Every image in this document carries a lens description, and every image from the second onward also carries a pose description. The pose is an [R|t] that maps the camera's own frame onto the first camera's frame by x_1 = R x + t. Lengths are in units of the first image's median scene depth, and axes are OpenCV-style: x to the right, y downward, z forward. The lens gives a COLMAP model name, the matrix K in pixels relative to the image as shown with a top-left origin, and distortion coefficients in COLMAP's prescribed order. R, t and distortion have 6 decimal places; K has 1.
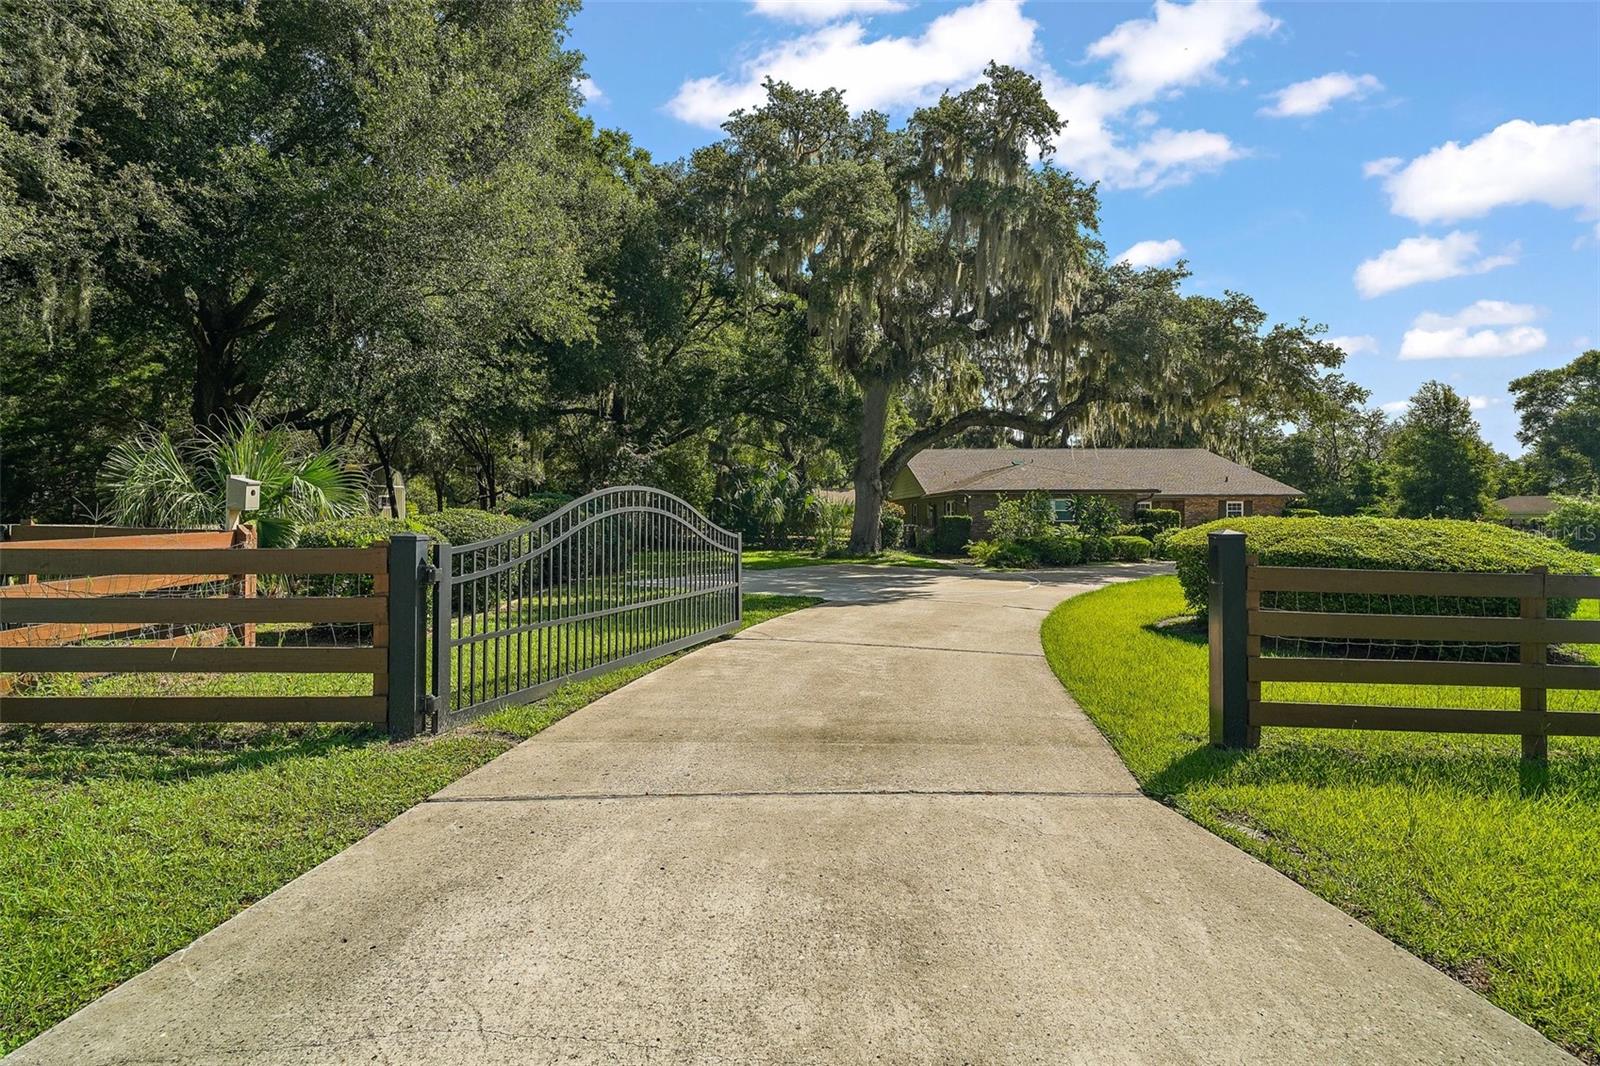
lens RADIAL K [[728.2, 0, 798.1], [0, 728.2, 516.5], [0, 0, 1]] dist [-0.002613, -0.000230]
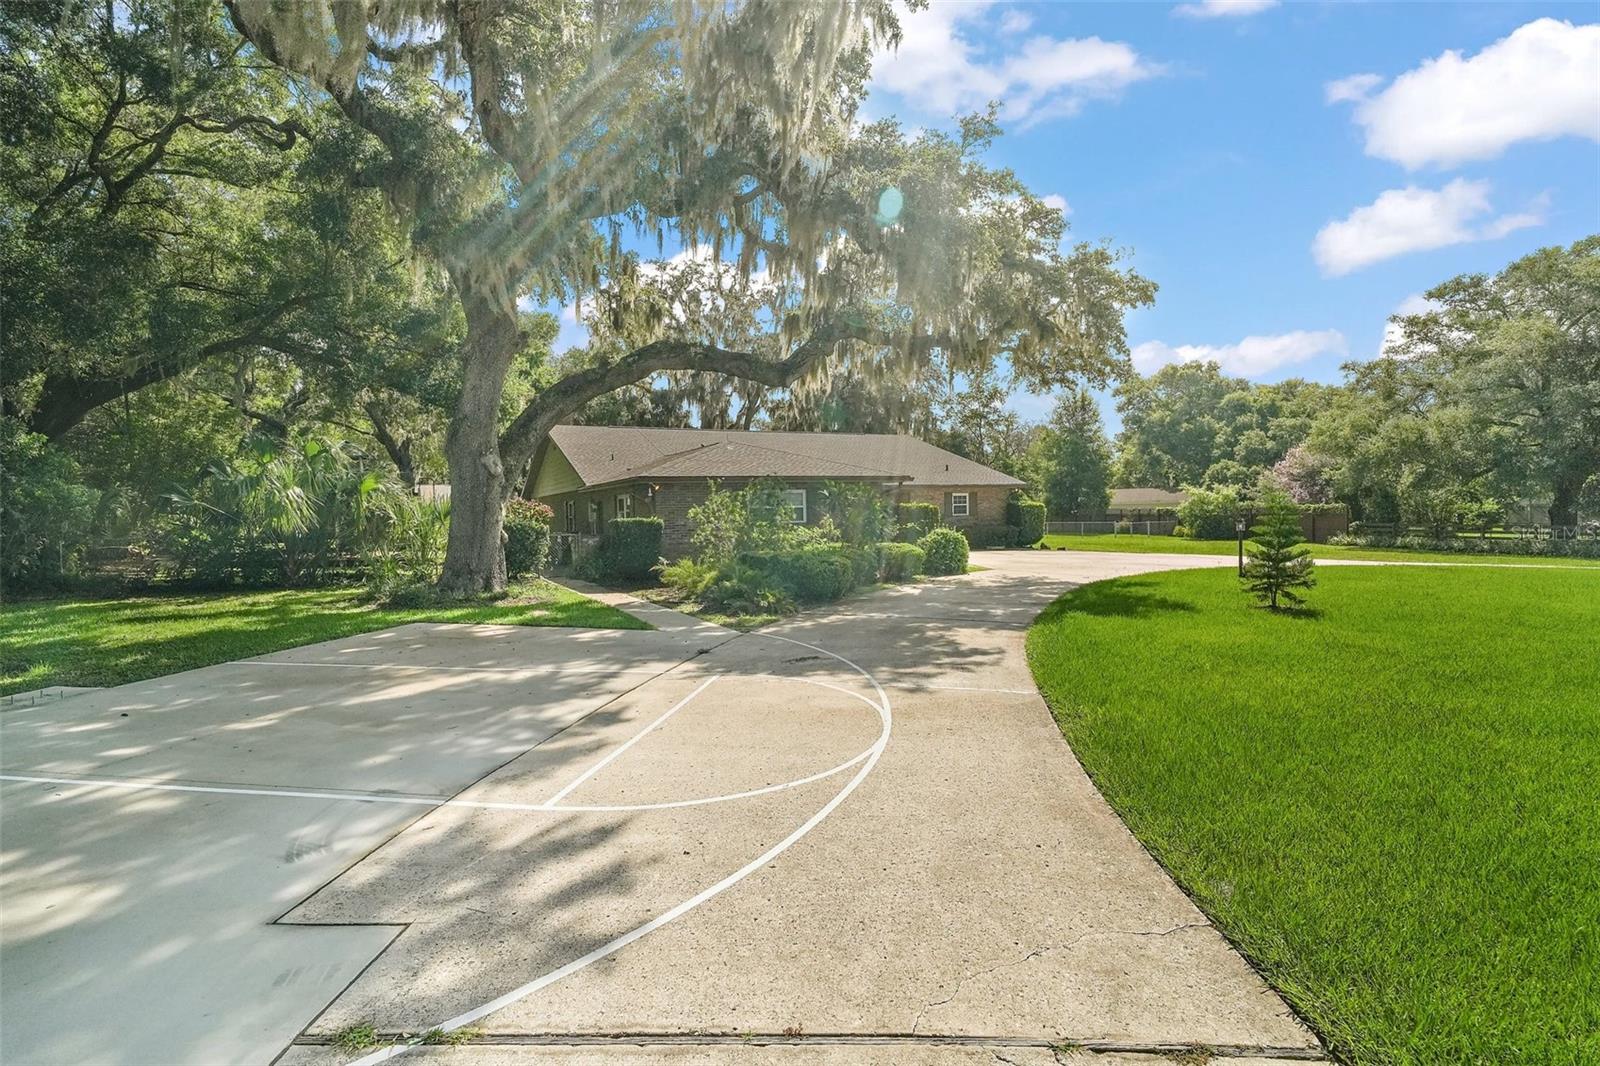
lens RADIAL K [[760.1, 0, 800.0], [0, 760.1, 533.0], [0, 0, 1]] dist [-0.002986, -0.000169]
pose [[0.900740, -0.030705, 0.433272, 0.058317], [0.022184, 0.999449, 0.024710, -0.000499], [-0.433792, -0.012645, 0.900924, 0.337917]]
